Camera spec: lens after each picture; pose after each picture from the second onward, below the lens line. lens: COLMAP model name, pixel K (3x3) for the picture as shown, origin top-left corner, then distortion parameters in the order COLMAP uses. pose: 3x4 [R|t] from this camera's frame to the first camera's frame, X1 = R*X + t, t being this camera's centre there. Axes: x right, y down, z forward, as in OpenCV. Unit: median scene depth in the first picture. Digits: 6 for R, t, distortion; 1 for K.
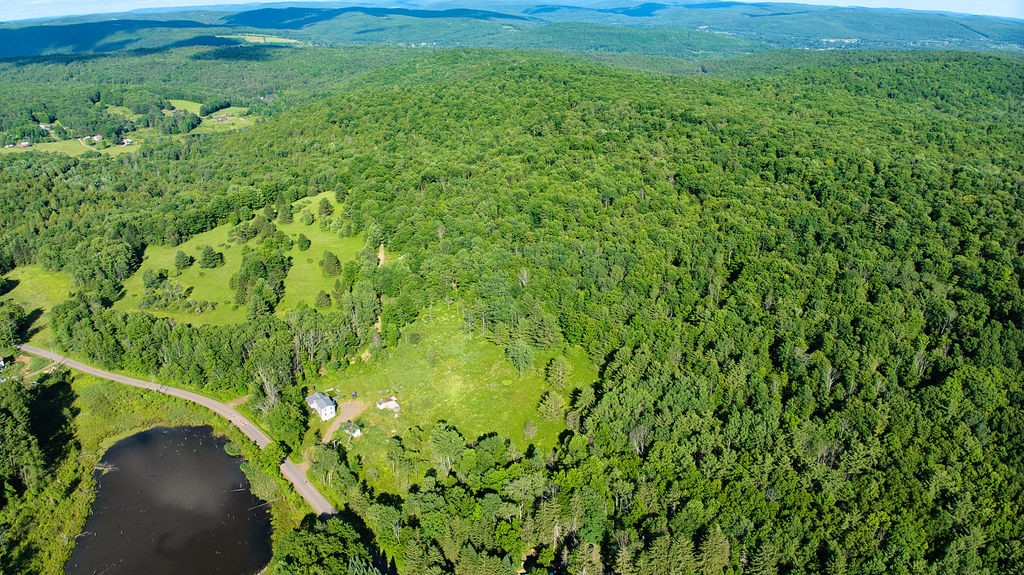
lens RADIAL K [[723.6, 0, 512.0], [0, 723.6, 287.5], [0, 0, 1]] dist [-0.110111, -0.009369]
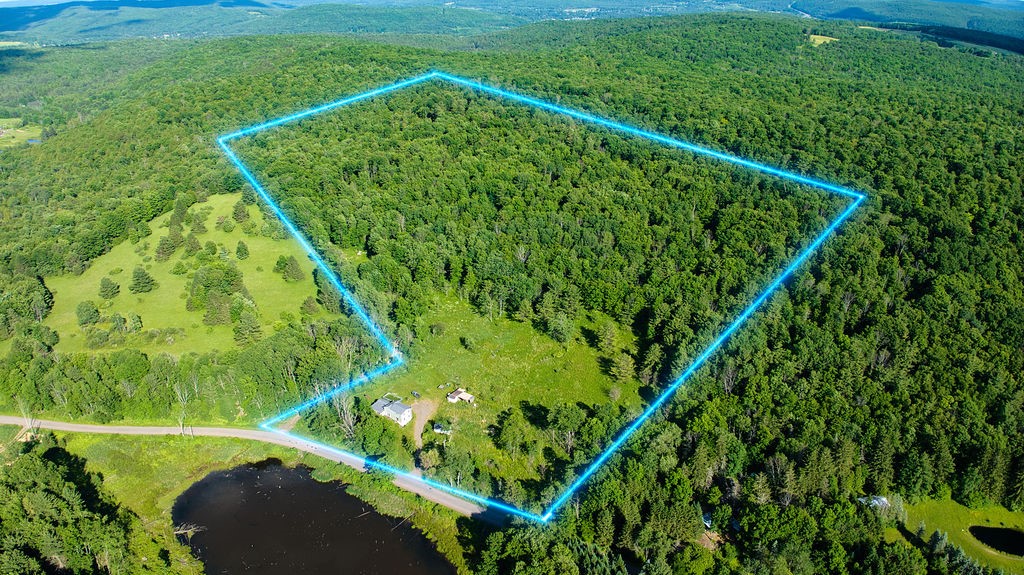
lens RADIAL K [[723.6, 0, 512.0], [0, 723.6, 287.5], [0, 0, 1]] dist [-0.110111, -0.009369]
pose [[0.939835, -0.139313, 0.311932, -0.362399], [0.131126, 0.990242, 0.047180, -0.019611], [-0.315461, -0.003439, 0.948932, 0.045384]]
